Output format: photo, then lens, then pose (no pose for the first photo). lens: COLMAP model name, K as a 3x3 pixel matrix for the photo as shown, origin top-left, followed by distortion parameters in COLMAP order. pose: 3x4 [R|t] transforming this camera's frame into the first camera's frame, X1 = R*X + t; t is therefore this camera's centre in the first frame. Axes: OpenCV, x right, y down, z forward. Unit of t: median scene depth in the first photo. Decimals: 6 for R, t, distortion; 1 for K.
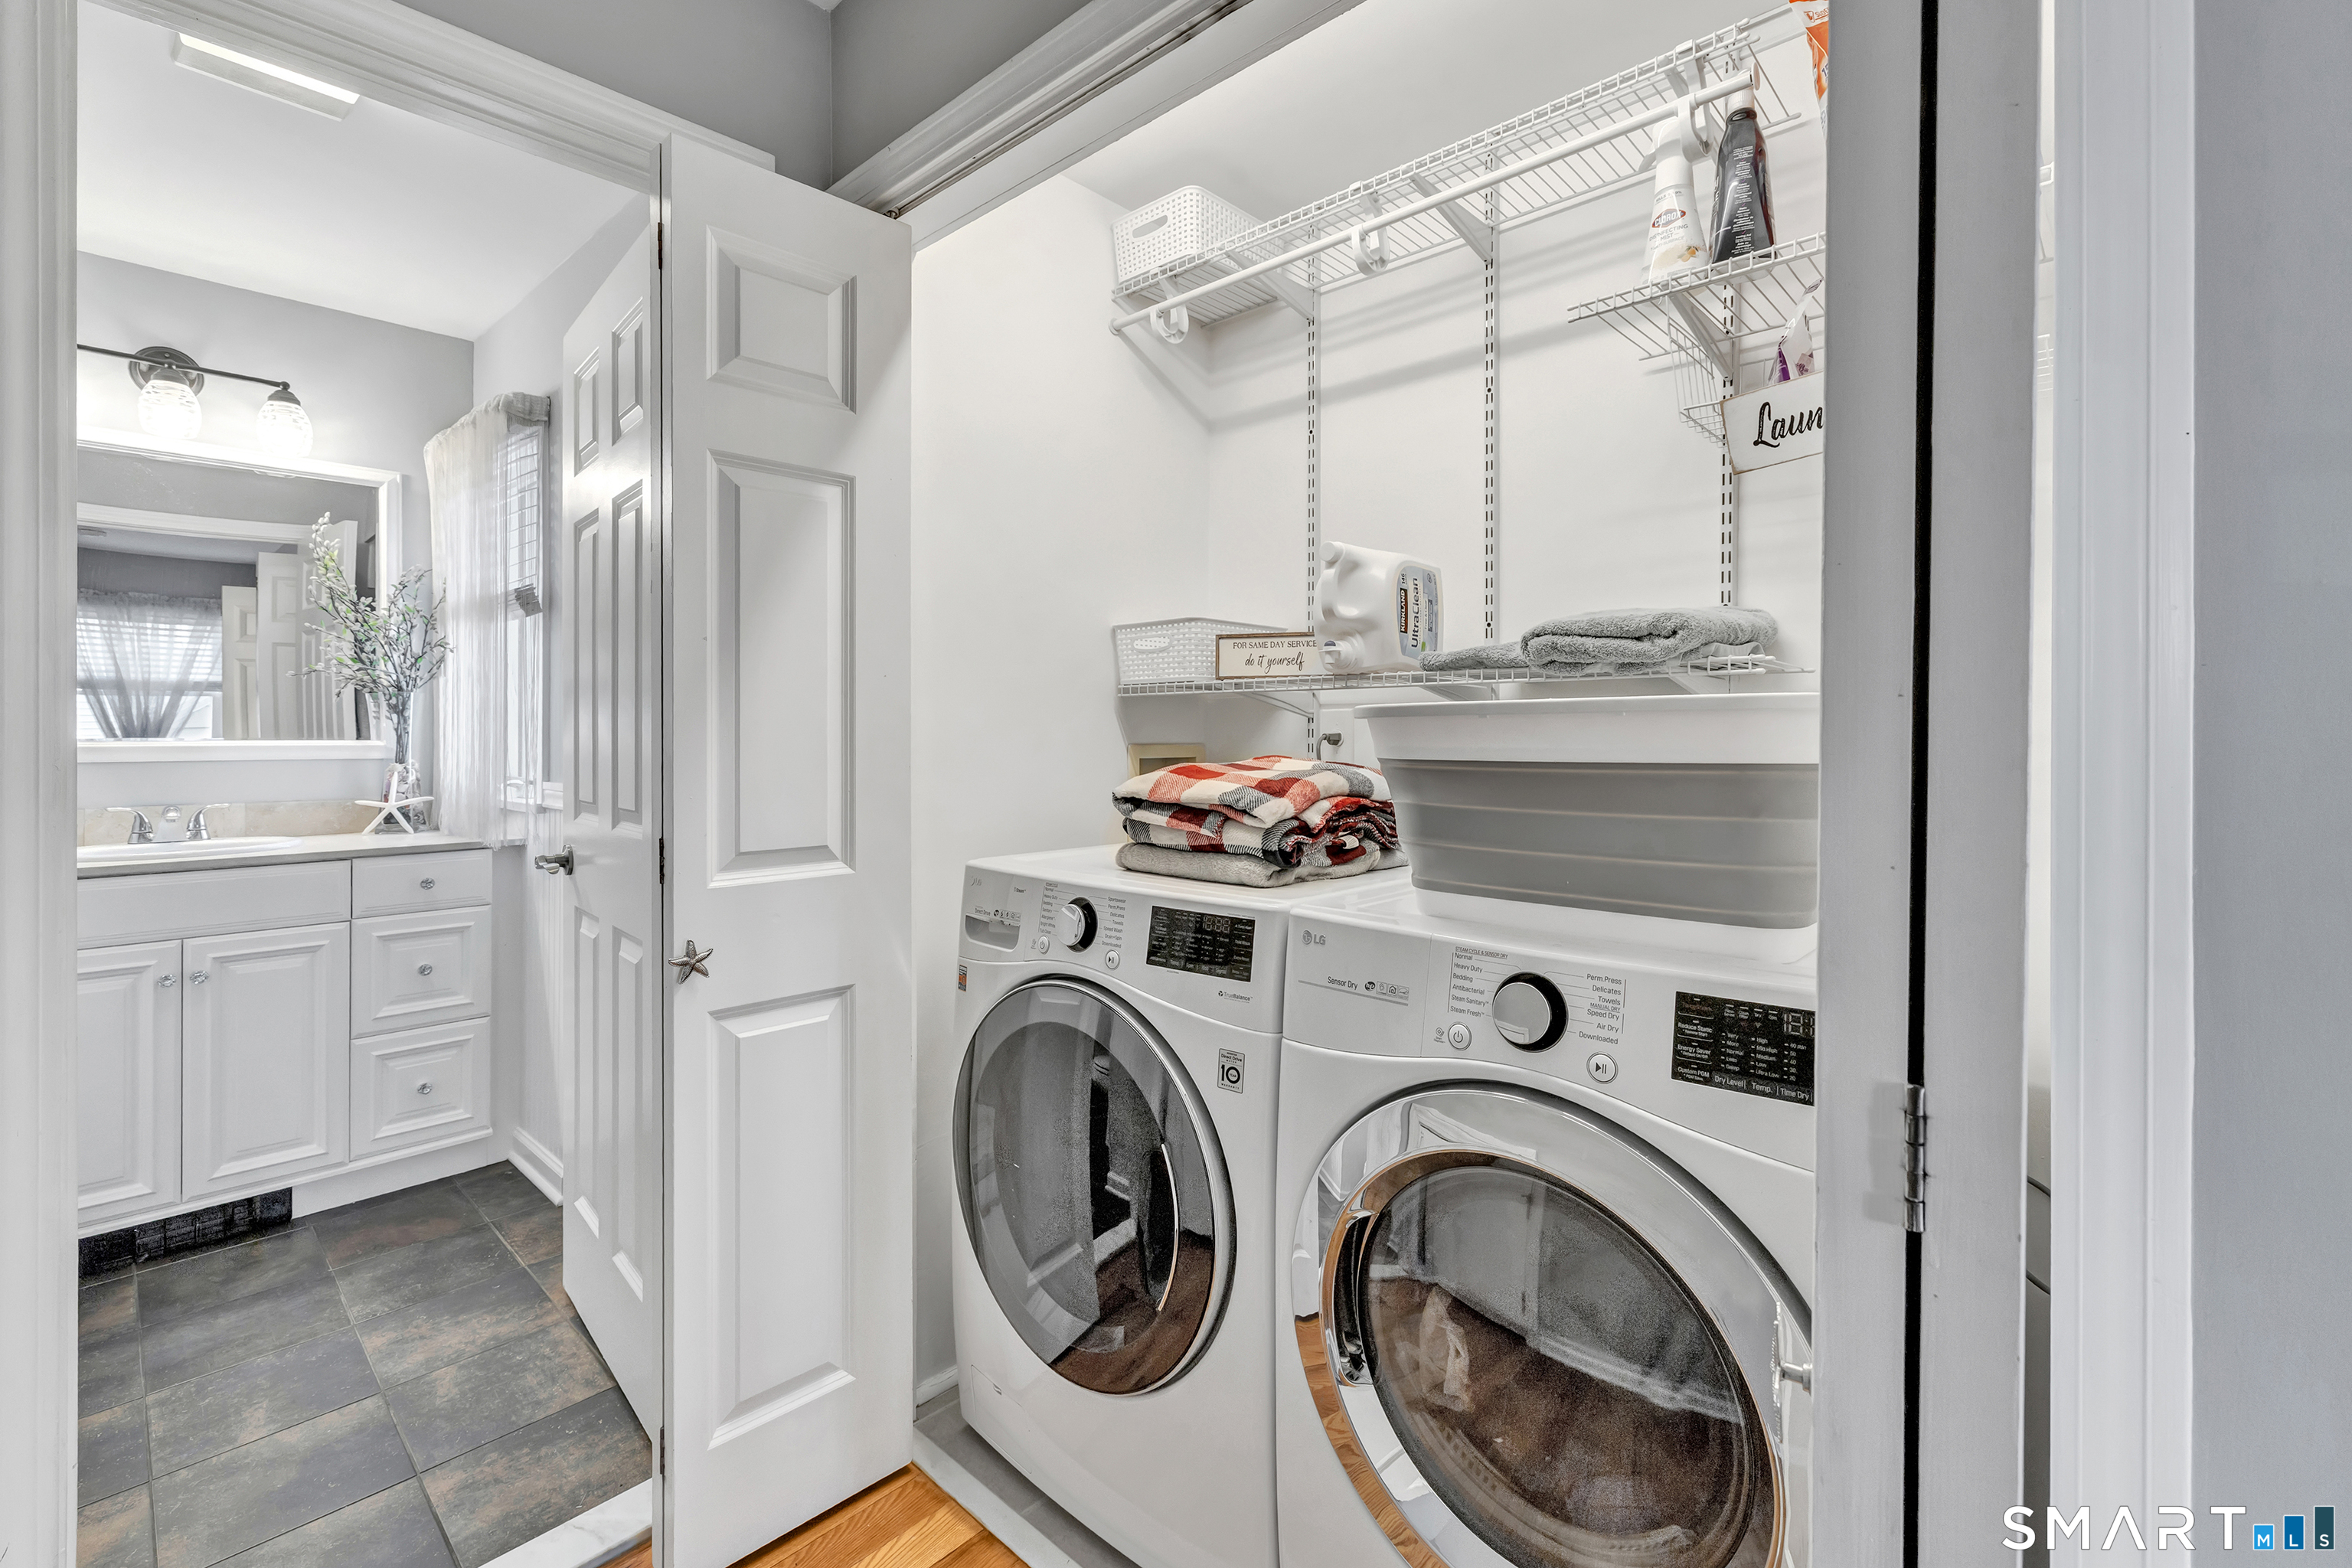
lens RADIAL K [[1033.9, 0, 1167.1], [0, 1033.9, 735.1], [0, 0, 1]] dist [-0.001229, 0.002117]
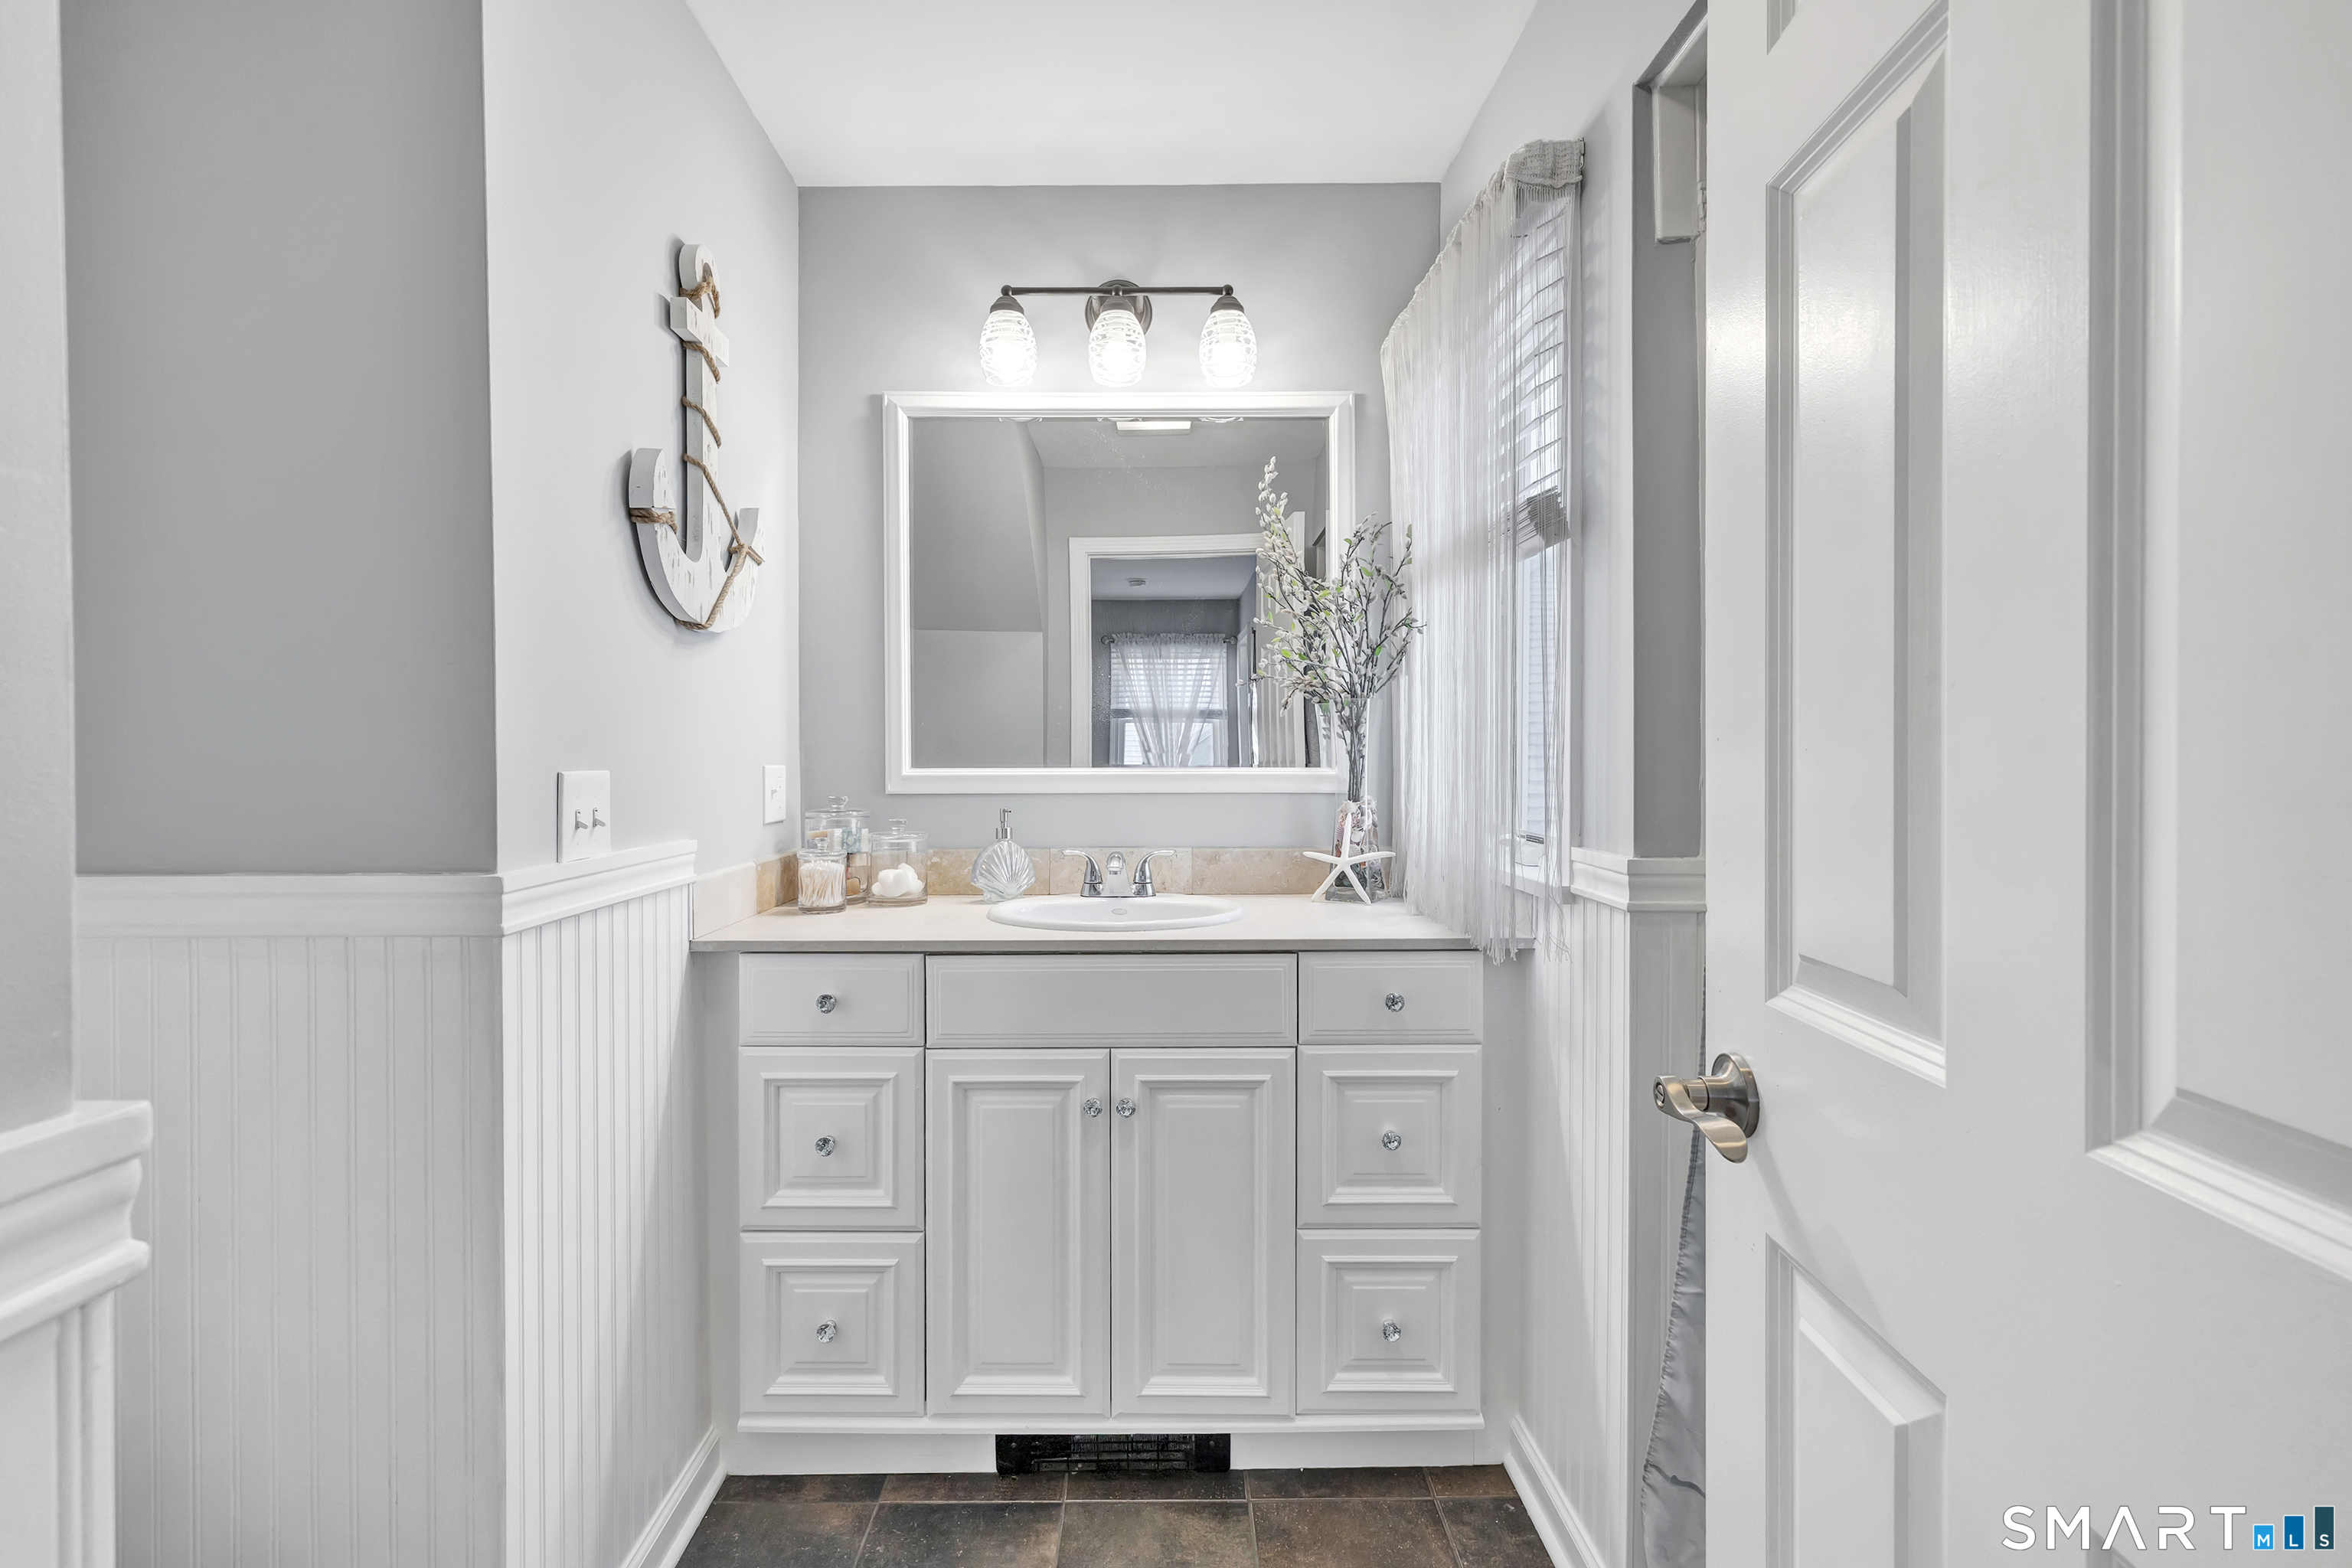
lens RADIAL K [[1033.9, 0, 1169.9], [0, 1033.9, 765.7], [0, 0, 1]] dist [-0.001229, 0.002117]
pose [[0.696852, 0.005754, -0.717191, -0.335597], [0.003030, 0.999935, 0.010967, -0.004626], [0.717208, -0.009816, 0.696790, 0.434091]]
